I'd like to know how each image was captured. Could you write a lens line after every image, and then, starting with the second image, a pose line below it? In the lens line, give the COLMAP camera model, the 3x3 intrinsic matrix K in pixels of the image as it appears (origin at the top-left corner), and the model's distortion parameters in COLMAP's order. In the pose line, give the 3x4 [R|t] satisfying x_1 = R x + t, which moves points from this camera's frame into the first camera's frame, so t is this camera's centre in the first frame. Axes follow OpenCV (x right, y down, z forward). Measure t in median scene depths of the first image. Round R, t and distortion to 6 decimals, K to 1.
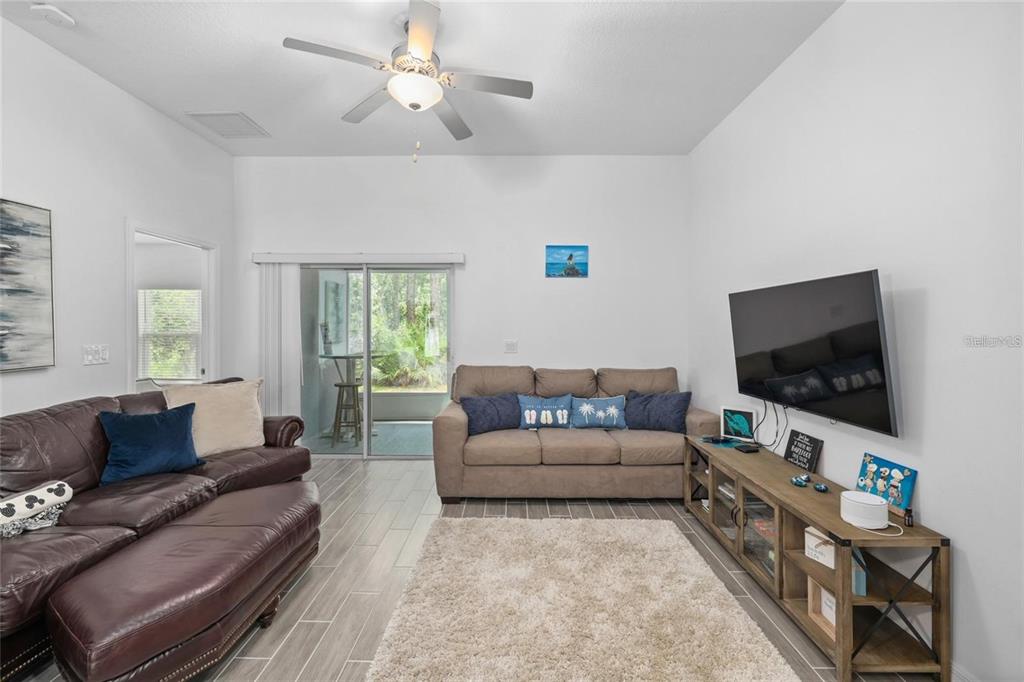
lens RADIAL K [[430.1, 0, 507.8], [0, 430.1, 327.1], [0, 0, 1]] dist [-0.002038, -0.000950]
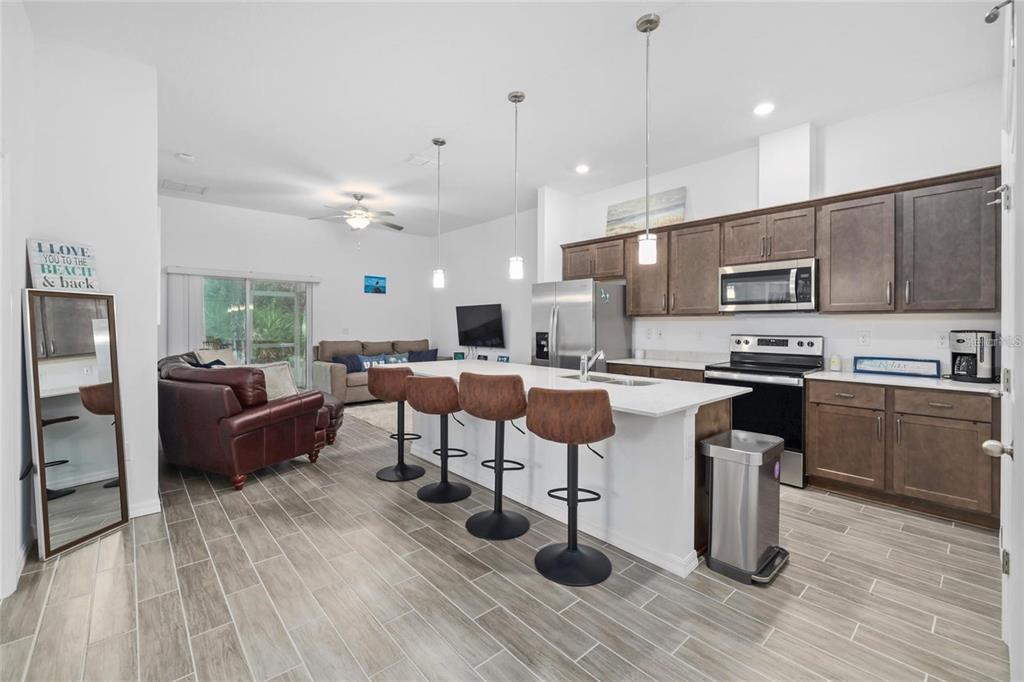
lens RADIAL K [[430.1, 0, 507.8], [0, 430.1, 327.1], [0, 0, 1]] dist [-0.002038, -0.000950]
pose [[0.740114, -0.004569, 0.672466, -0.771664], [0.000585, 0.999981, 0.006151, 0.022648], [-0.672481, -0.004159, 0.740103, -0.866388]]
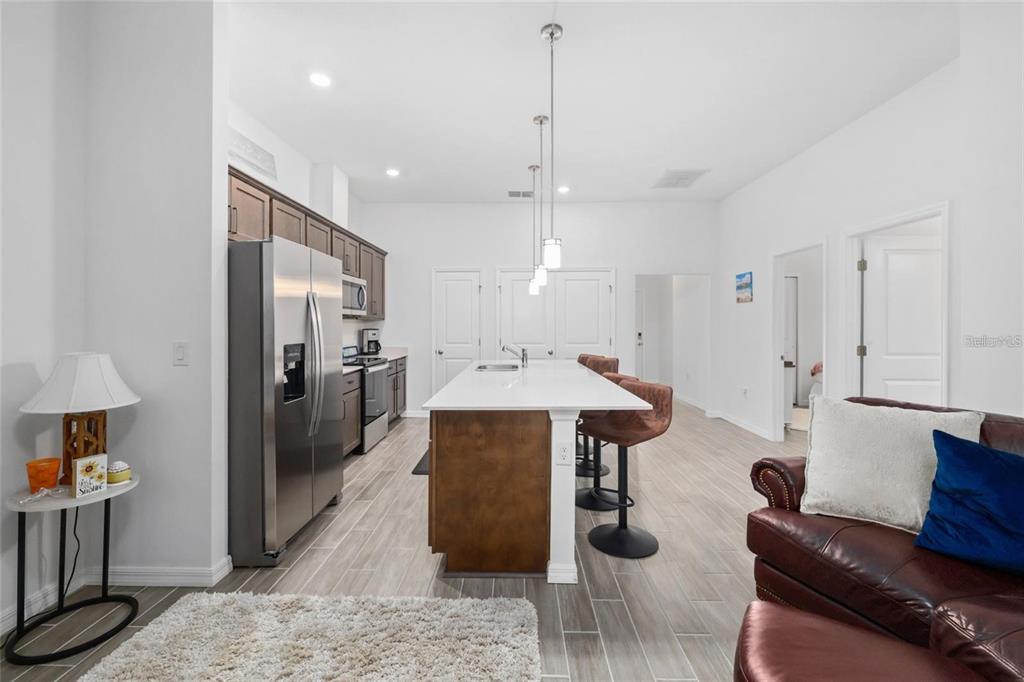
lens RADIAL K [[430.1, 0, 507.8], [0, 430.1, 327.1], [0, 0, 1]] dist [-0.002038, -0.000950]
pose [[-0.999996, -0.000474, 0.002651, -0.110007], [-0.000458, 0.999982, 0.006000, 0.017784], [-0.002654, 0.005999, -0.999978, 0.706951]]
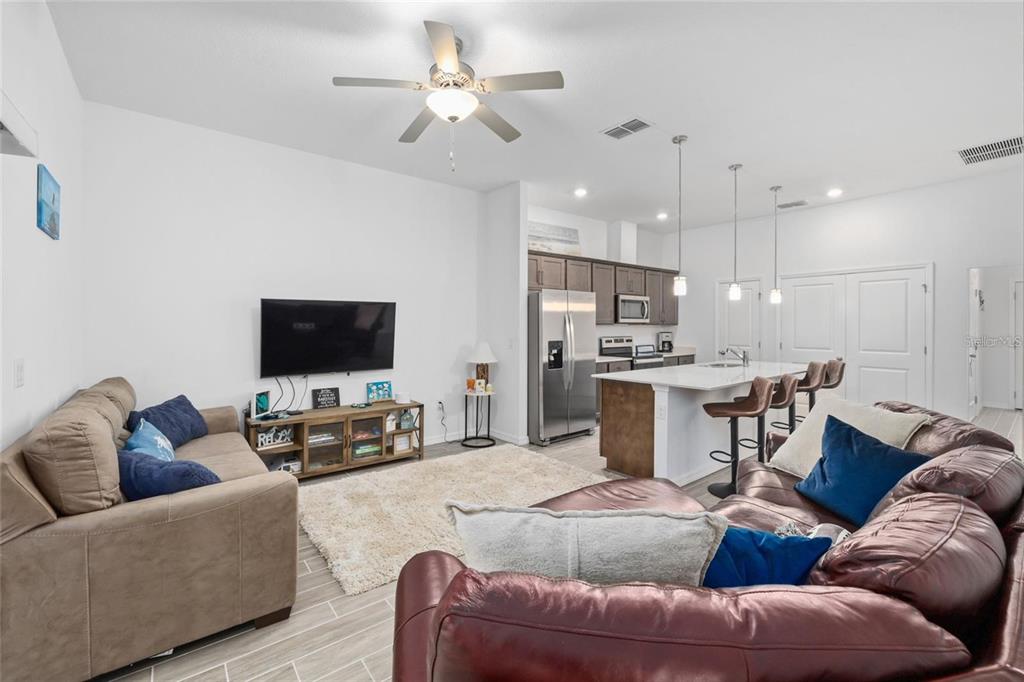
lens RADIAL K [[430.1, 0, 507.8], [0, 430.1, 327.1], [0, 0, 1]] dist [-0.002038, -0.000950]
pose [[-0.632121, -0.003016, 0.774864, -0.699238], [0.000598, 0.999990, 0.004379, 0.000685], [-0.774870, 0.003231, -0.632113, 0.986793]]
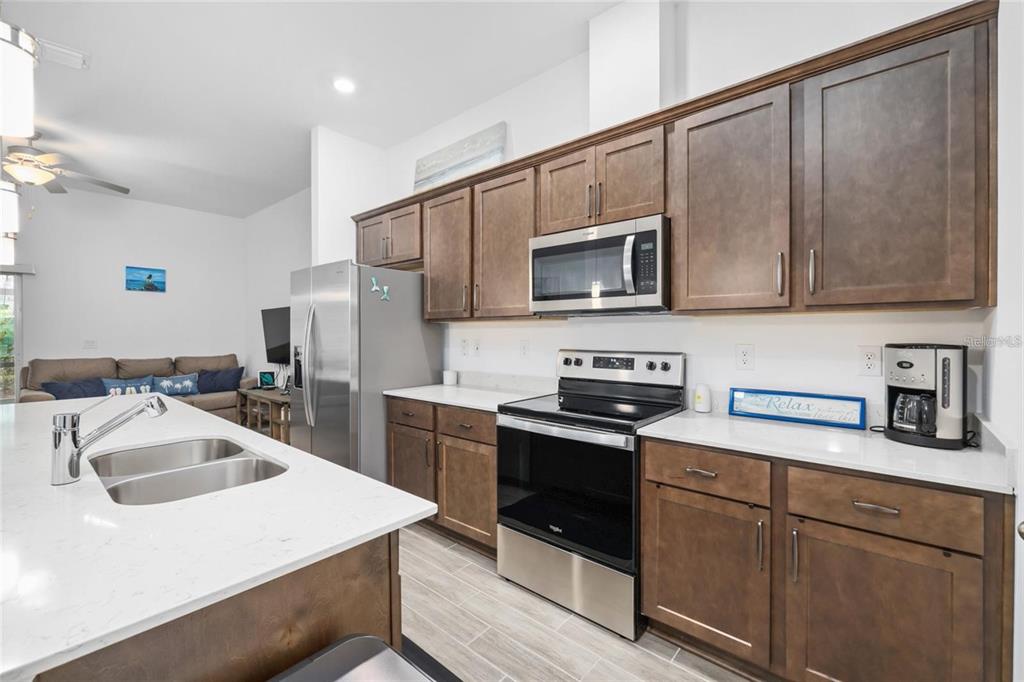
lens RADIAL K [[432.0, 0, 507.0], [0, 432.0, 336.5], [0, 0, 1]] dist [-0.002190, -0.000288]
pose [[0.649242, -0.010112, 0.760514, -0.175779], [0.004735, 0.999946, 0.009254, 0.021148], [-0.760567, -0.002407, 0.649255, -0.821007]]
